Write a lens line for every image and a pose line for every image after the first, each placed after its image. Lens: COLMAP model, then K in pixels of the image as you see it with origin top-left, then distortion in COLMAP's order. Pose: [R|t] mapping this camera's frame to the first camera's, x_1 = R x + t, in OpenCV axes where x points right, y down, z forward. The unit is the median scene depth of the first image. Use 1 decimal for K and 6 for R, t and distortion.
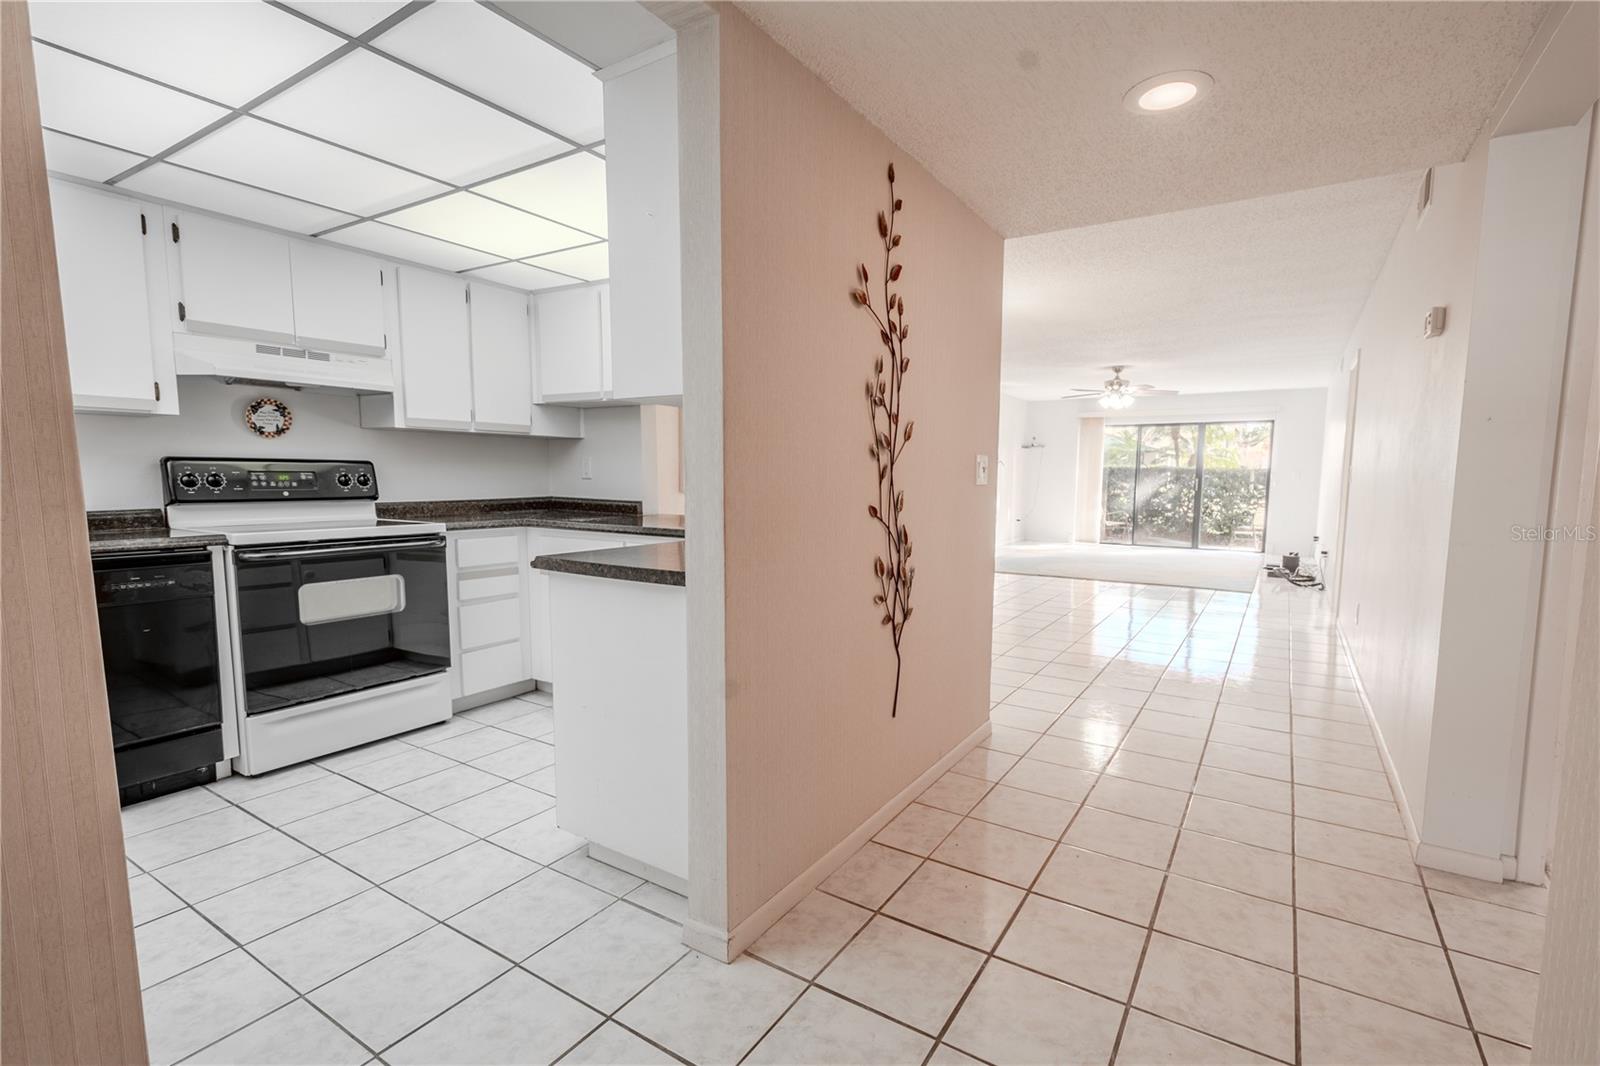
lens RADIAL K [[710.9, 0, 844.2], [0, 710.9, 546.3], [0, 0, 1]] dist [0.012387, -0.003523]
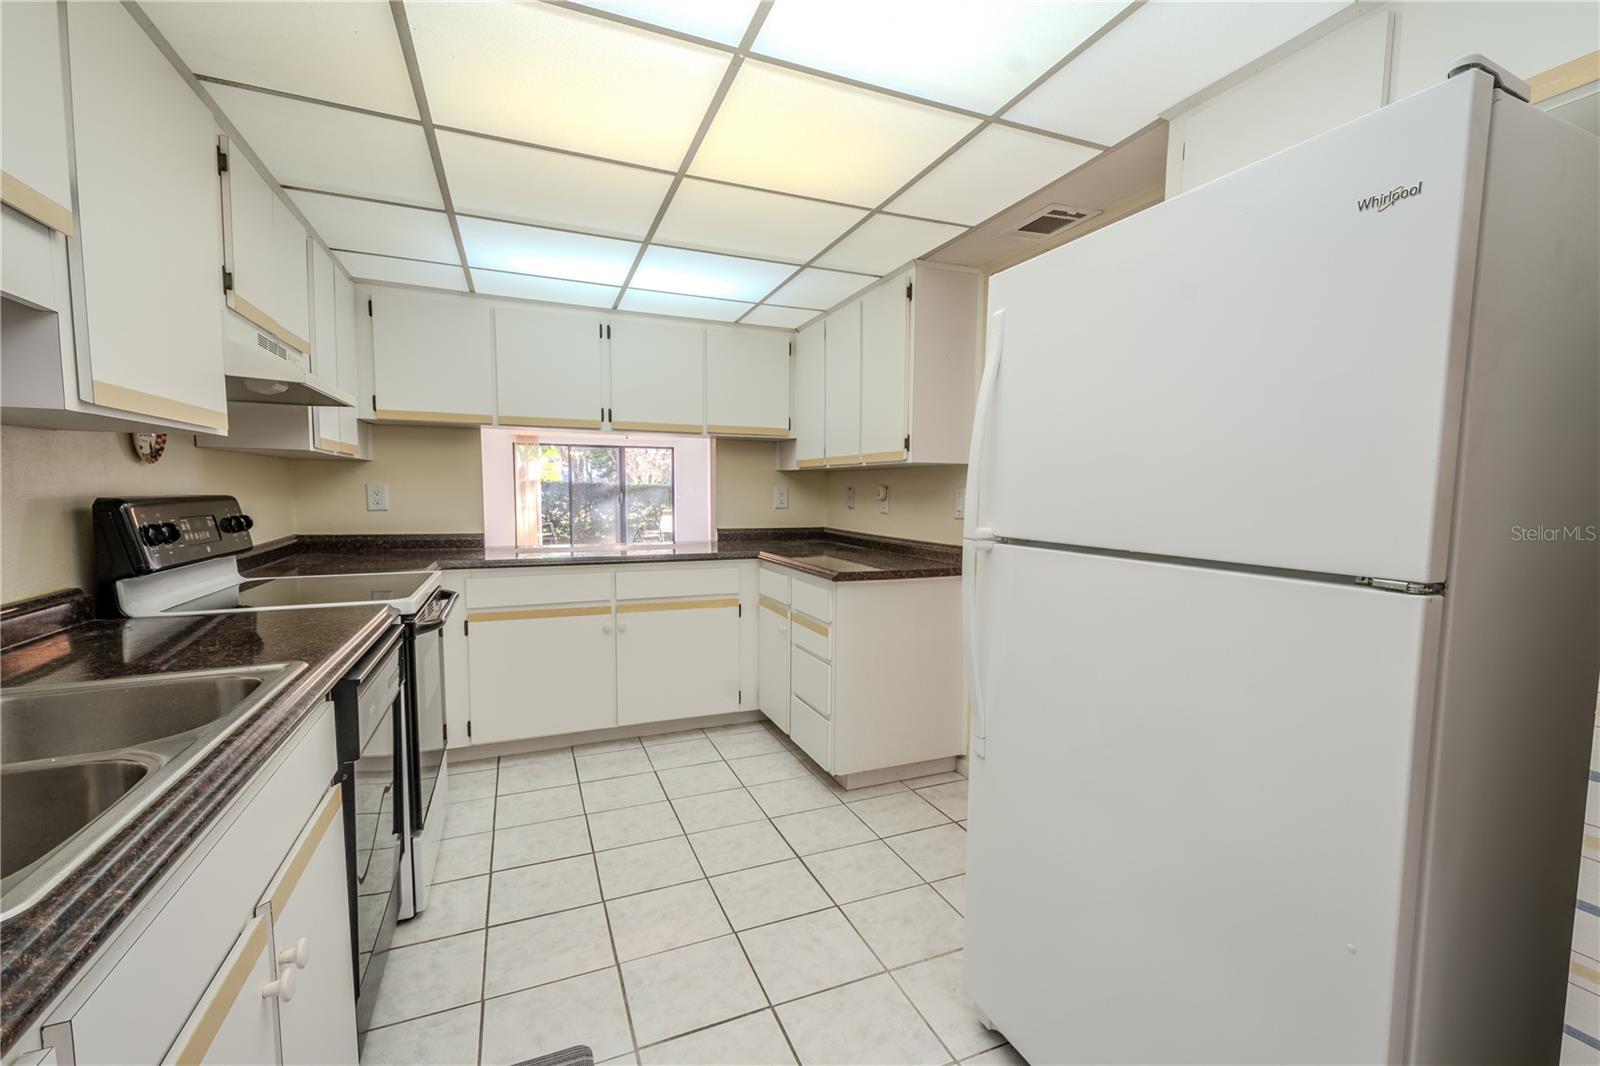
lens RADIAL K [[710.9, 0, 832.6], [0, 710.9, 548.3], [0, 0, 1]] dist [0.012387, -0.003523]
pose [[0.570770, -0.072481, 0.817905, -0.429718], [0.079315, 0.996305, 0.032941, -0.022009], [-0.817270, 0.046071, 0.574410, 0.065150]]
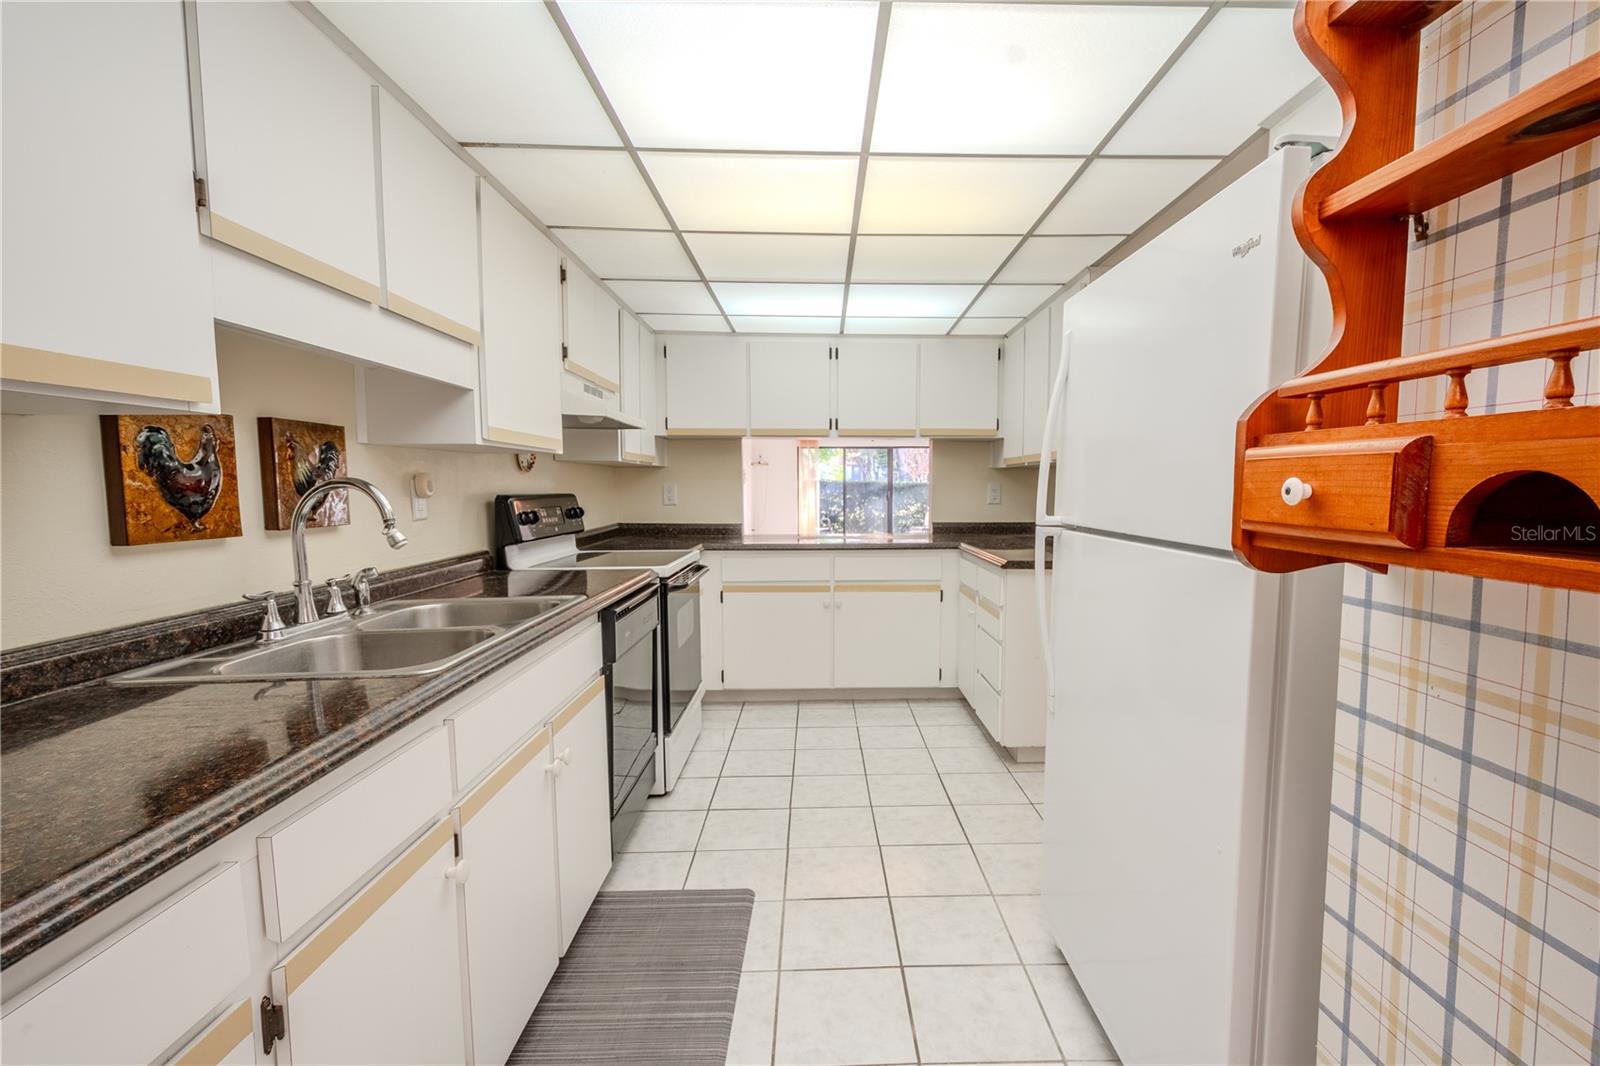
lens RADIAL K [[710.9, 0, 834.6], [0, 710.9, 549.3], [0, 0, 1]] dist [0.012387, -0.003523]
pose [[0.837739, -0.057690, 0.543015, -0.430671], [0.062403, 0.998003, 0.009756, -0.013844], [-0.542493, 0.025713, 0.839667, -0.014031]]
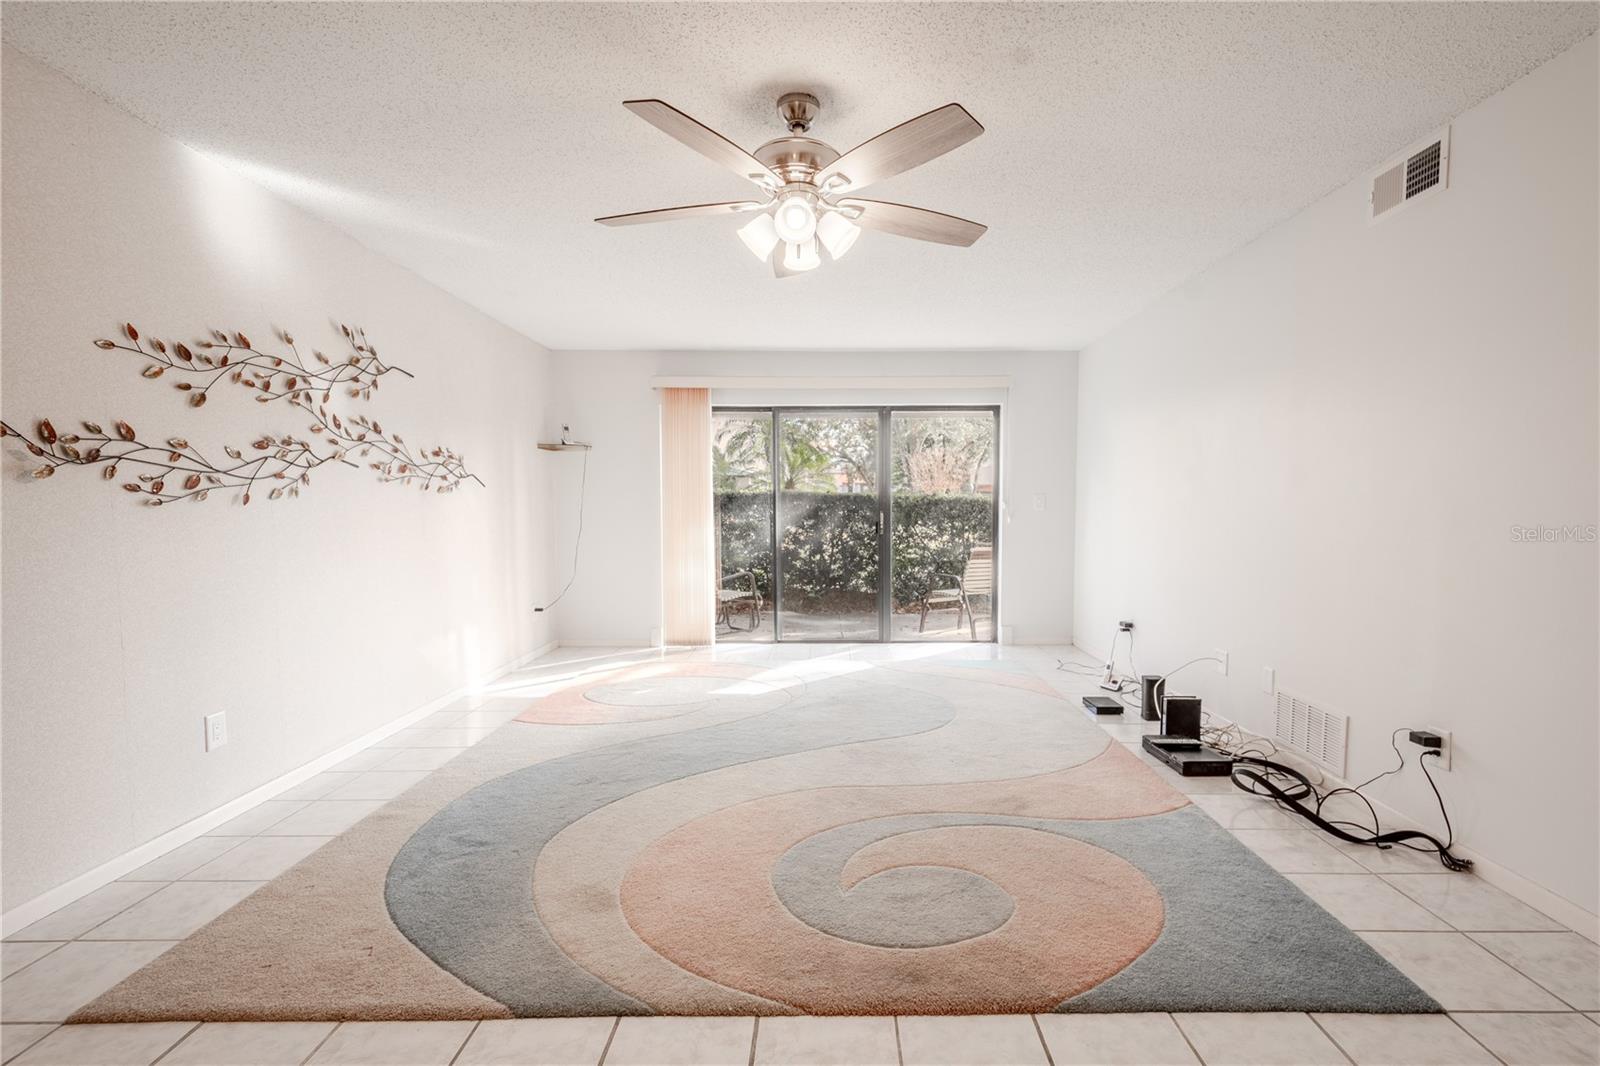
lens RADIAL K [[710.9, 0, 831.8], [0, 710.9, 557.4], [0, 0, 1]] dist [0.012387, -0.003523]
pose [[0.849403, -0.050112, 0.525361, 0.281295], [0.064054, 0.997911, -0.008376, -0.089912], [-0.523844, 0.040766, 0.850838, 0.882501]]
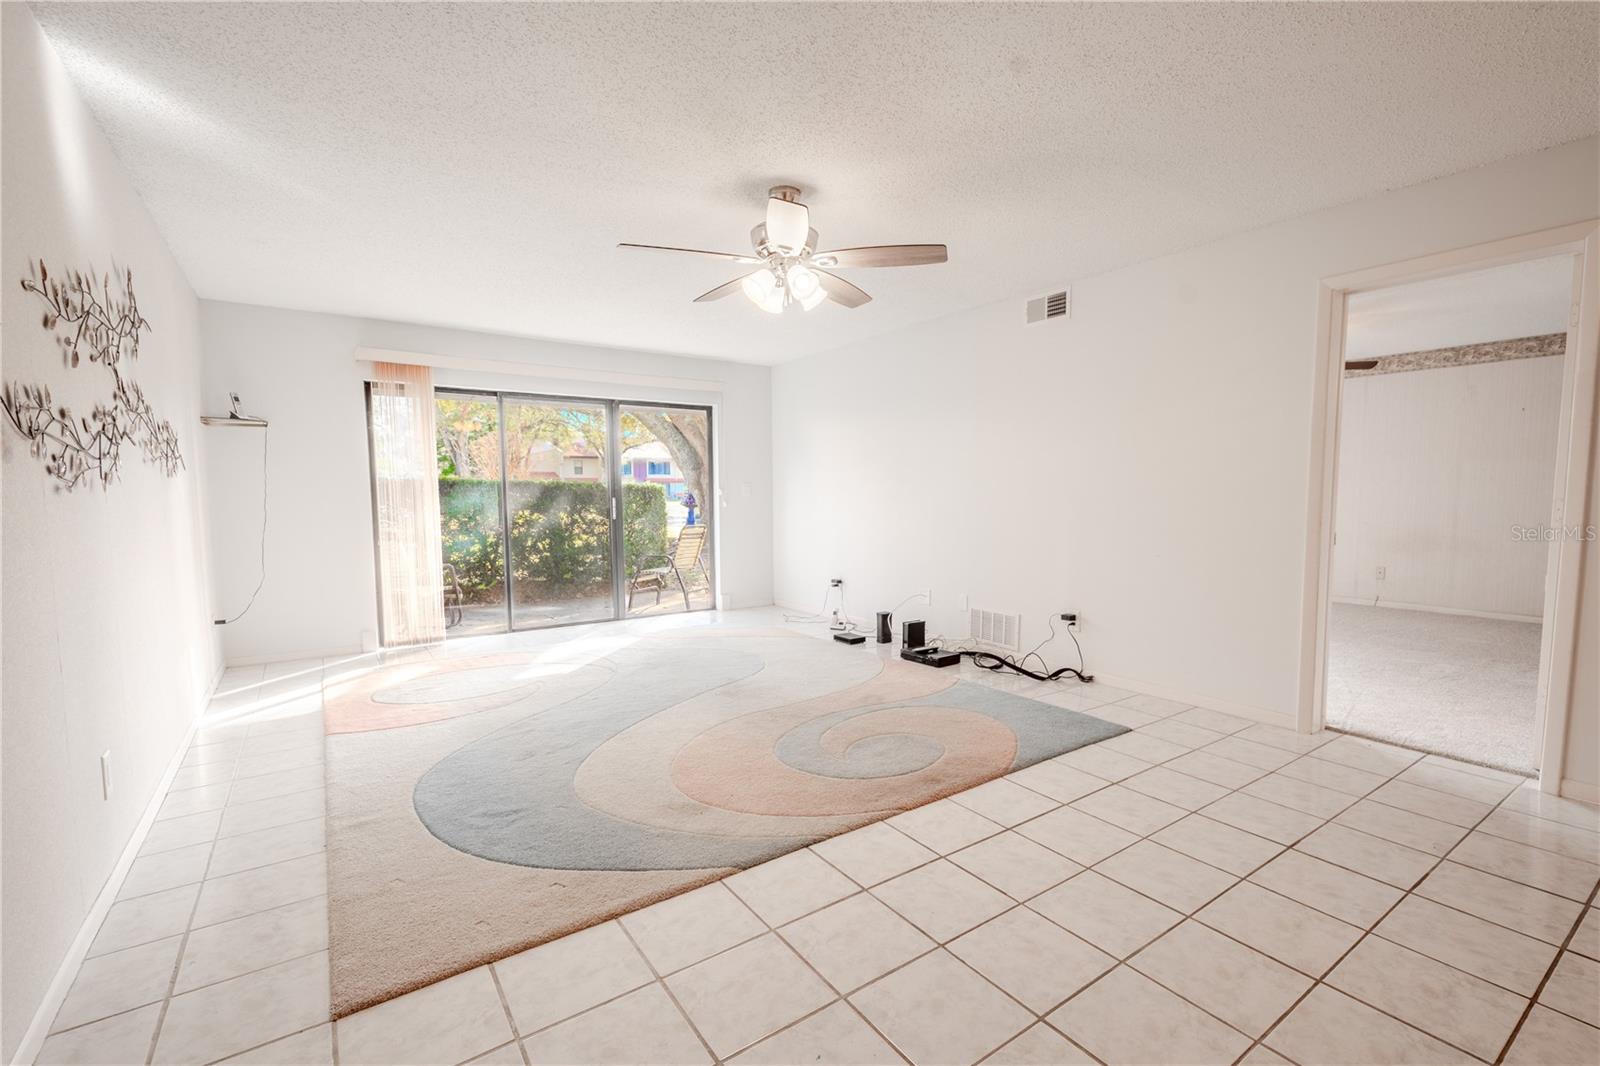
lens RADIAL K [[710.9, 0, 820.0], [0, 710.9, 546.7], [0, 0, 1]] dist [0.012387, -0.003523]
pose [[0.390672, -0.084292, 0.916663, 0.056341], [0.104677, 0.993407, 0.046736, -0.100038], [-0.914559, 0.077695, 0.396920, 0.972156]]
